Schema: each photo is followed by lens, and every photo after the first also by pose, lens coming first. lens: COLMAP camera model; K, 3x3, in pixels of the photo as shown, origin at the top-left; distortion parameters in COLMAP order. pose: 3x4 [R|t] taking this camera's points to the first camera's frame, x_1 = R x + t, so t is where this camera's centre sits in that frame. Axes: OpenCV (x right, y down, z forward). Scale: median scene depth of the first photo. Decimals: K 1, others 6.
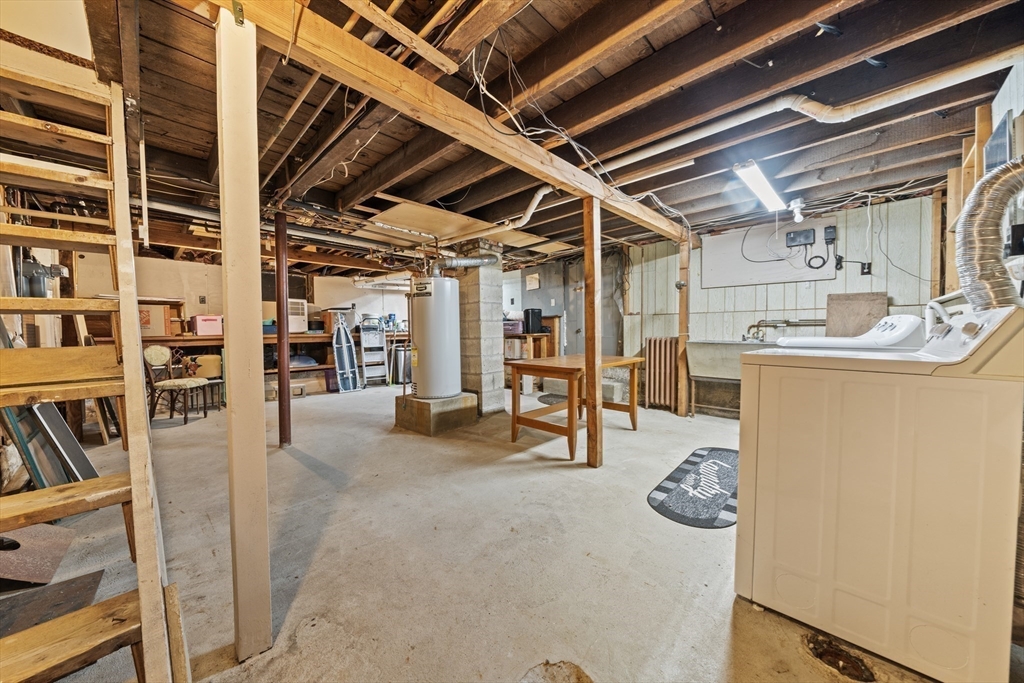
lens RADIAL K [[367.2, 0, 520.5], [0, 367.2, 339.0], [0, 0, 1]] dist [-0.001048, -0.000026]
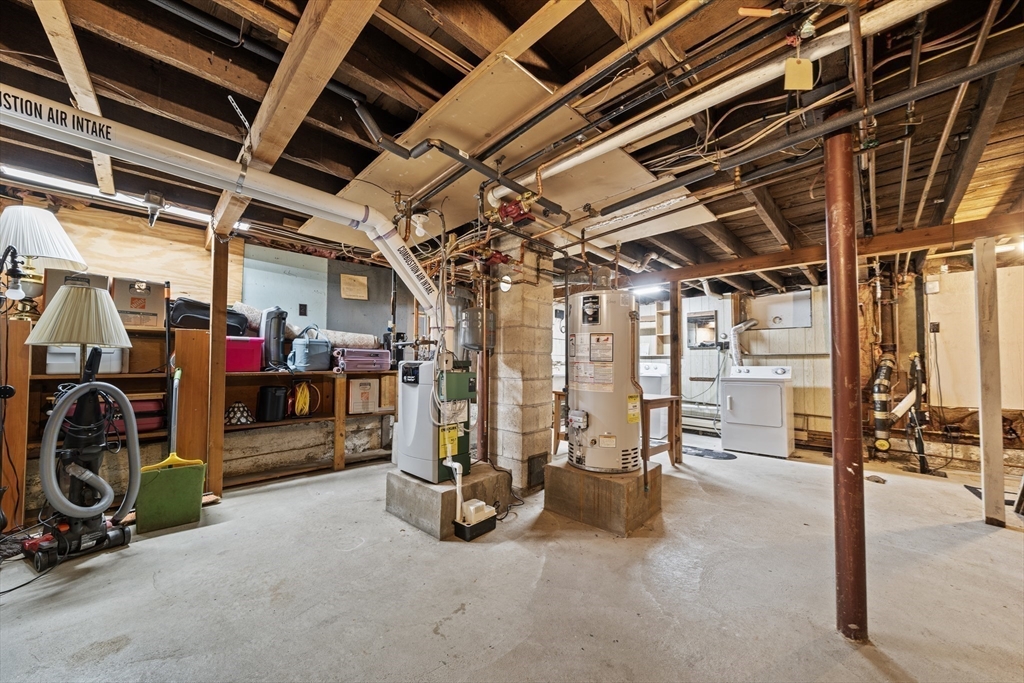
lens RADIAL K [[367.2, 0, 520.5], [0, 367.2, 339.0], [0, 0, 1]] dist [-0.001048, -0.000026]
pose [[0.013916, 0.069239, 0.997503, -1.337136], [0.015360, 0.997467, -0.069451, -0.046336], [-0.999785, 0.016288, 0.012817, 1.670535]]
